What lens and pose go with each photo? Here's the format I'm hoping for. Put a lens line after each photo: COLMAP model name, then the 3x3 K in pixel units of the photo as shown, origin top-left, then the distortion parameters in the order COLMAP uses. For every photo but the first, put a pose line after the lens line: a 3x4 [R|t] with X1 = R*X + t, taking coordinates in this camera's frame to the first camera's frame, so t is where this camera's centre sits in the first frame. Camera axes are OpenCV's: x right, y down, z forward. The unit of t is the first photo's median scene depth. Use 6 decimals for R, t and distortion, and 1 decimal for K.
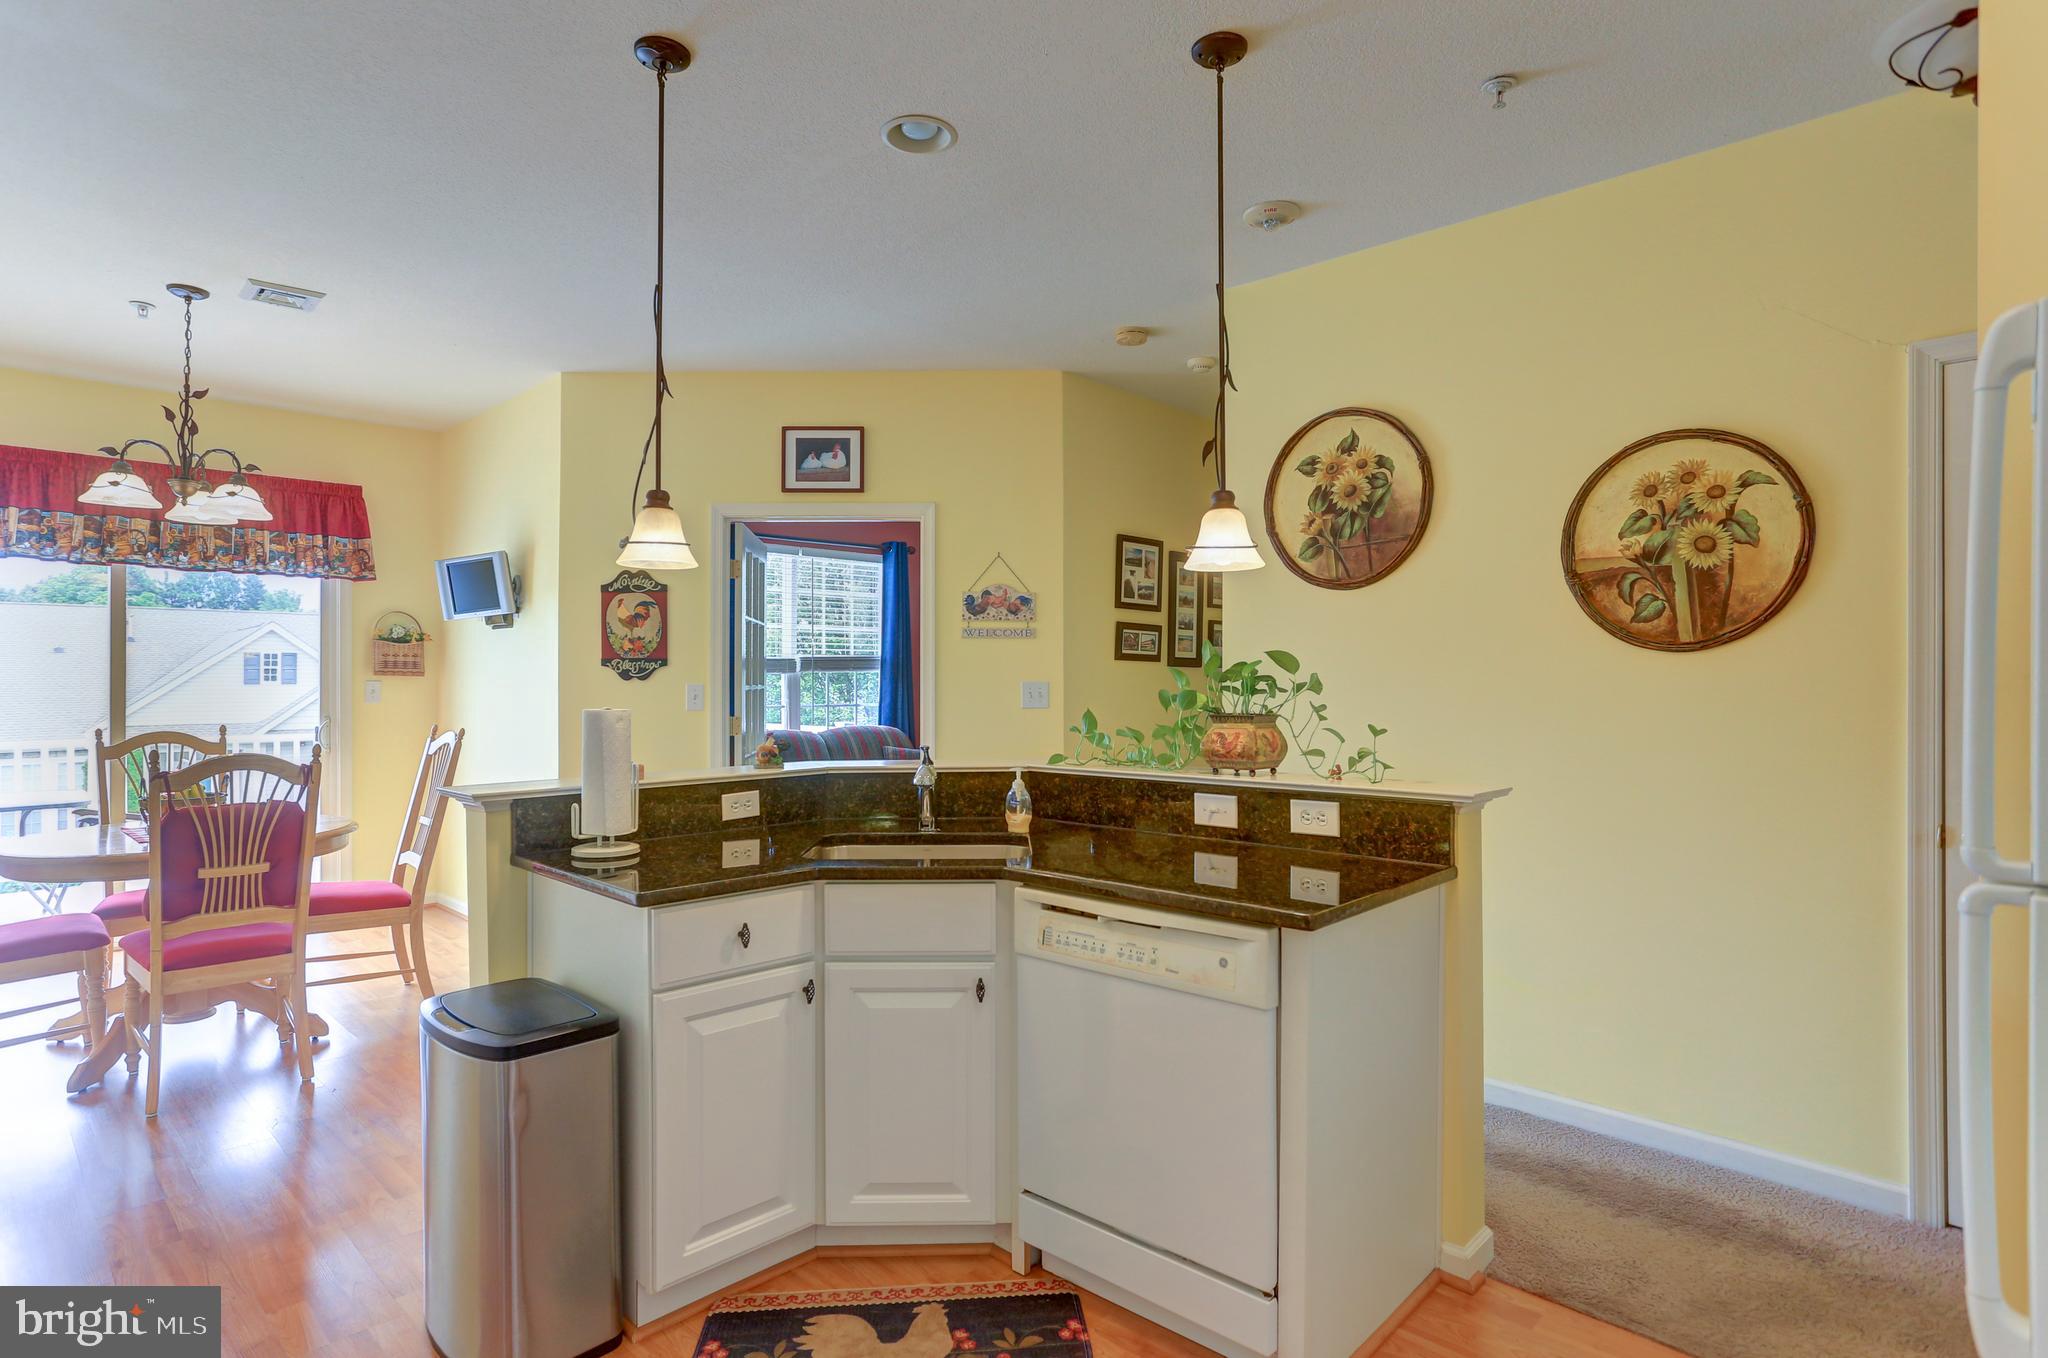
lens RADIAL K [[1054.8, 0, 1092.5], [0, 1054.8, 674.8], [0, 0, 1]] dist [0.019743, -0.000673]
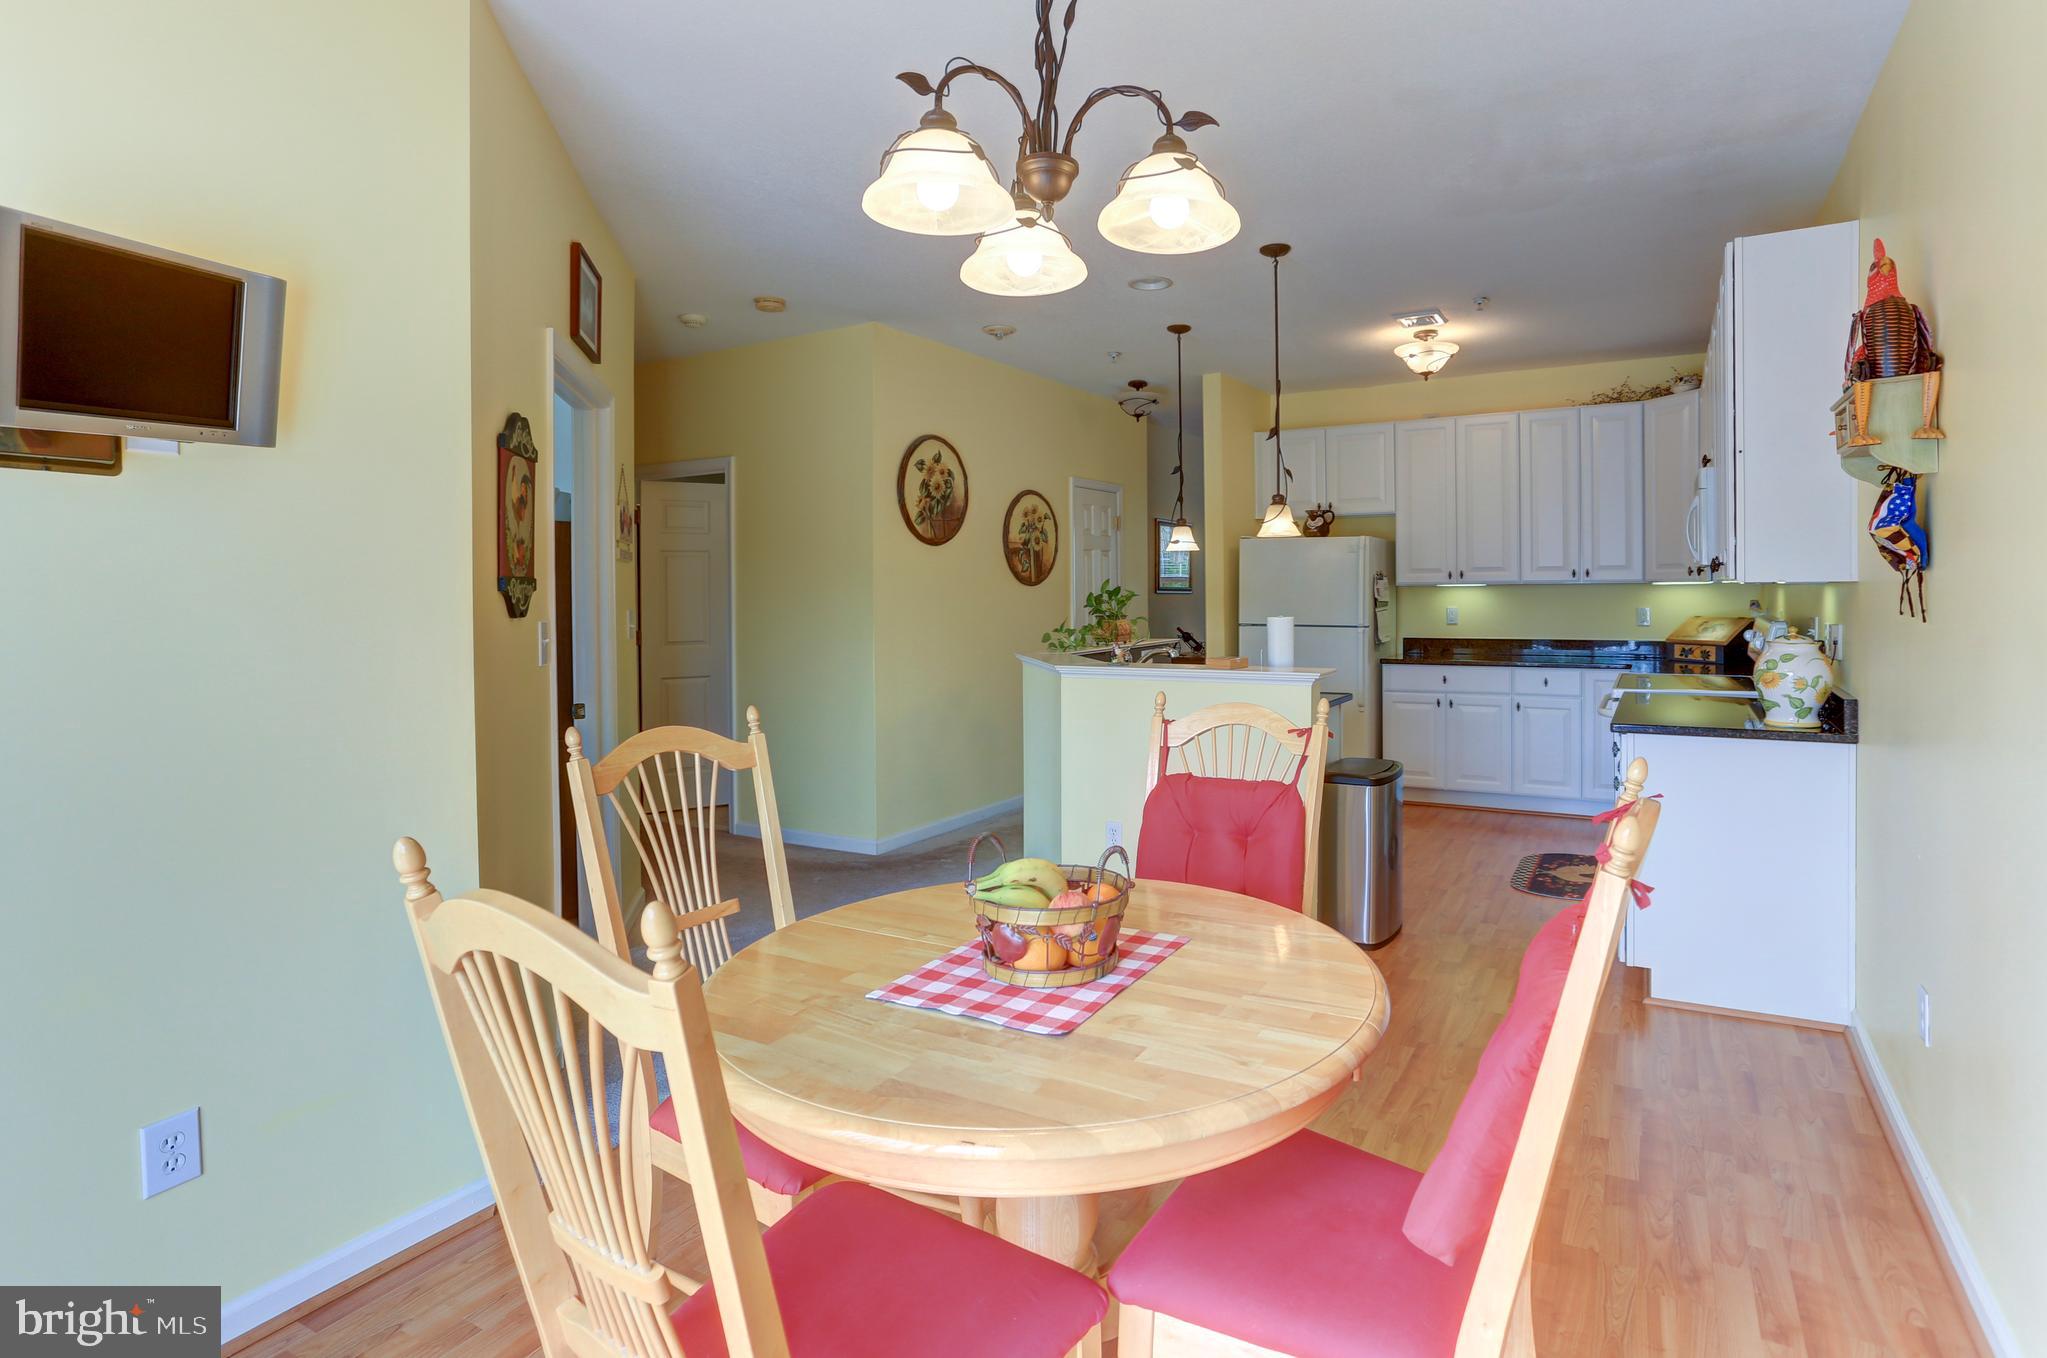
lens RADIAL K [[1053.9, 0, 1082.9], [0, 1053.9, 591.2], [0, 0, 1]] dist [-0.048846, 0.029503]
pose [[-0.194734, 0.001665, 0.980855, -1.422174], [0.011698, 0.999931, 0.000626, -0.008610], [-0.980786, 0.011596, -0.194740, 1.105706]]
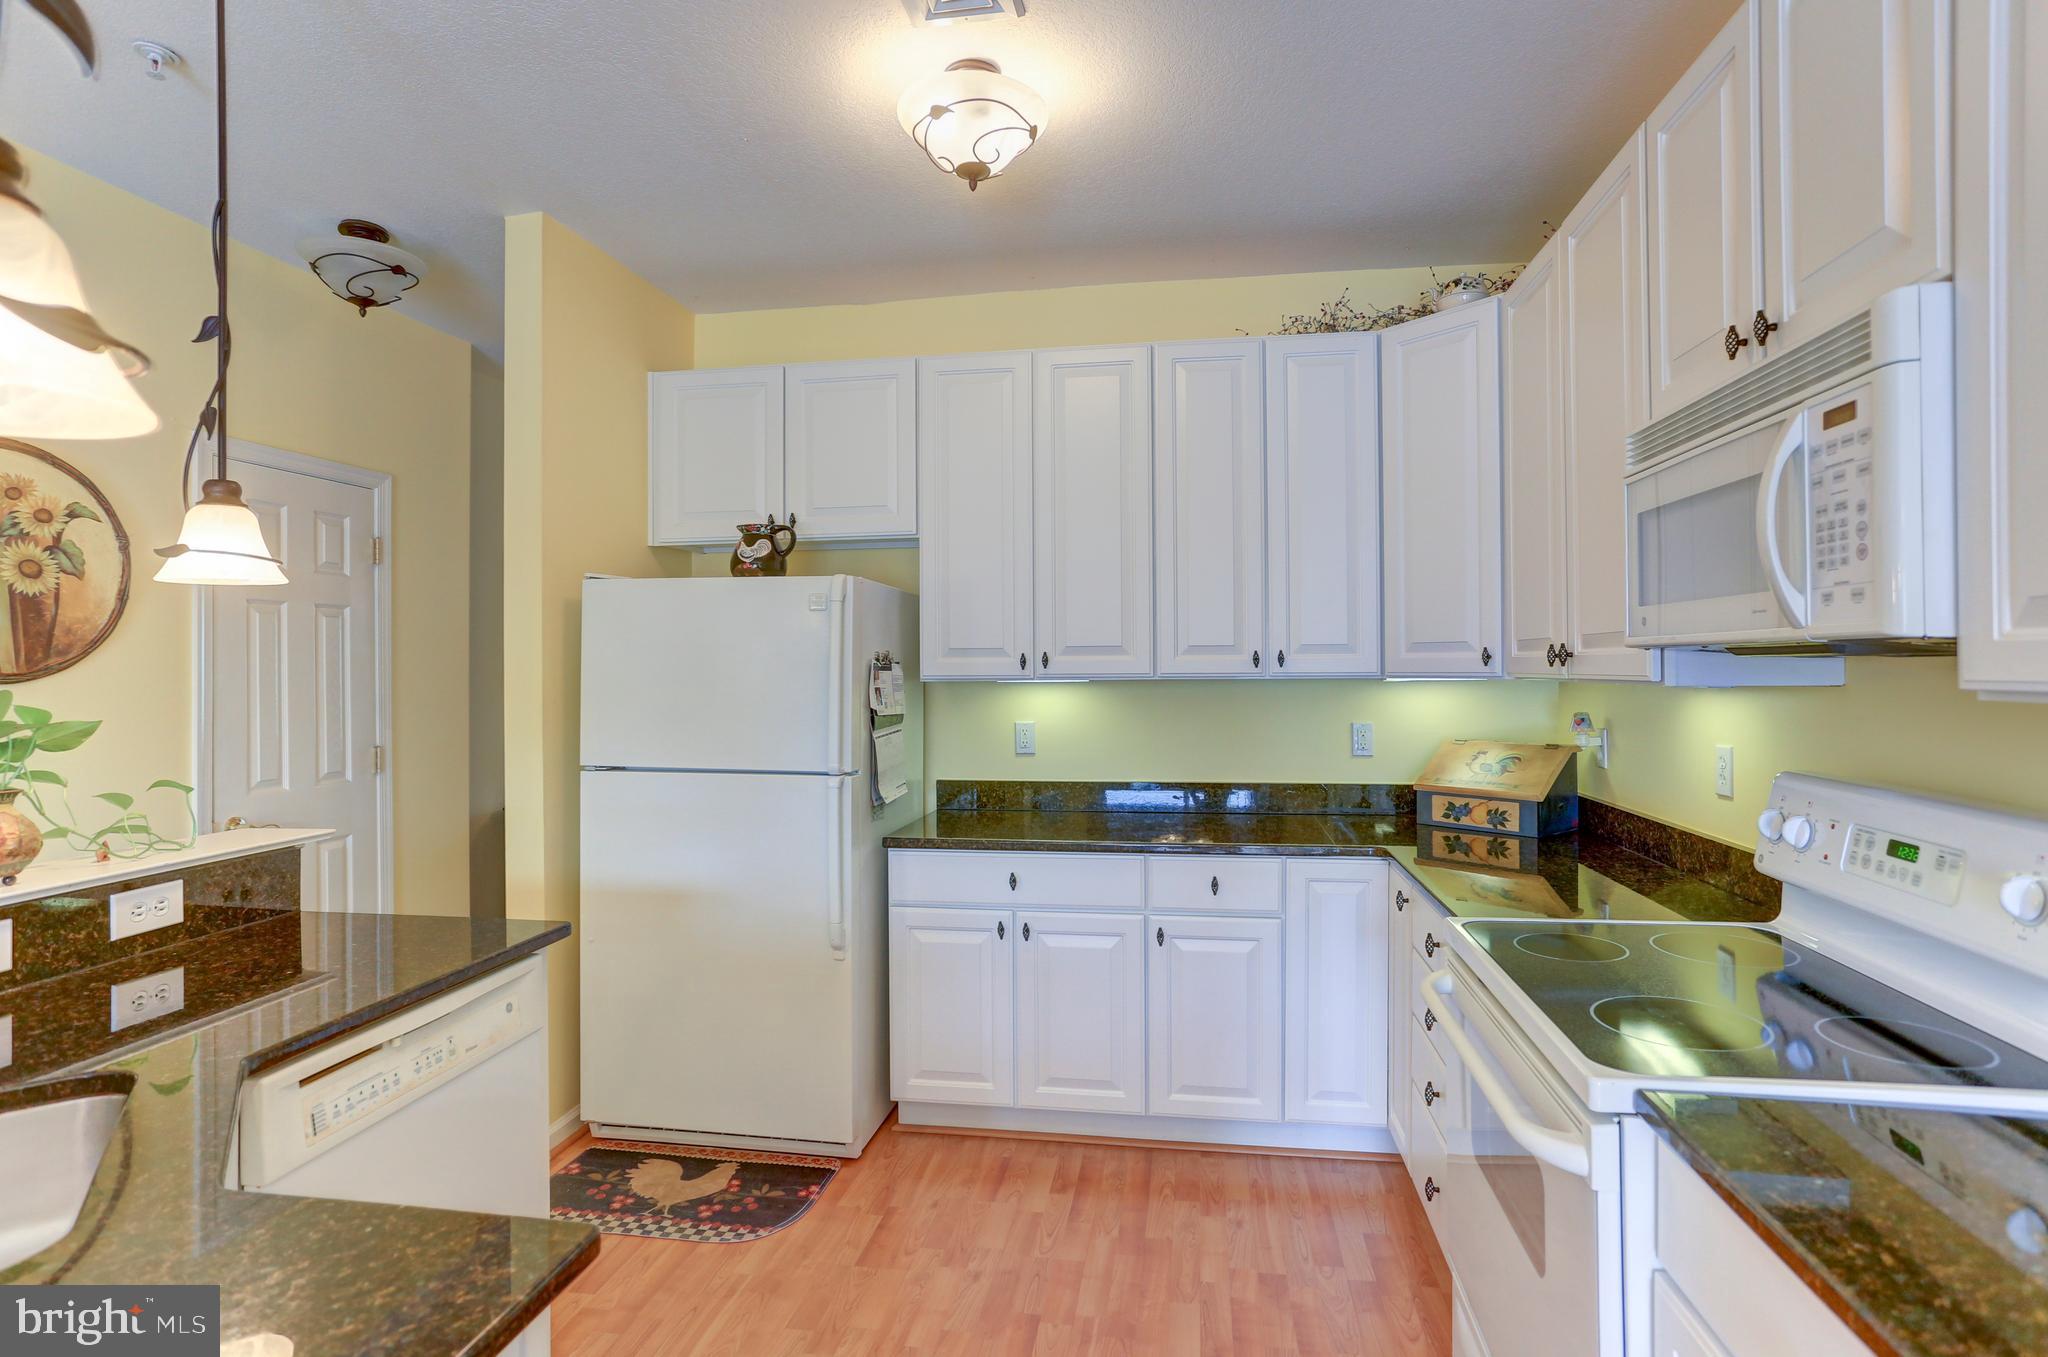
lens RADIAL K [[1063.1, 0, 1043.2], [0, 1063.1, 657.2], [0, 0, 1]] dist [-0.044845, 0.029877]
pose [[-0.520436, 0.015934, 0.853752, -0.545457], [0.010422, 0.999870, -0.012308, -0.020184], [-0.853837, 0.002492, -0.520534, 0.584730]]
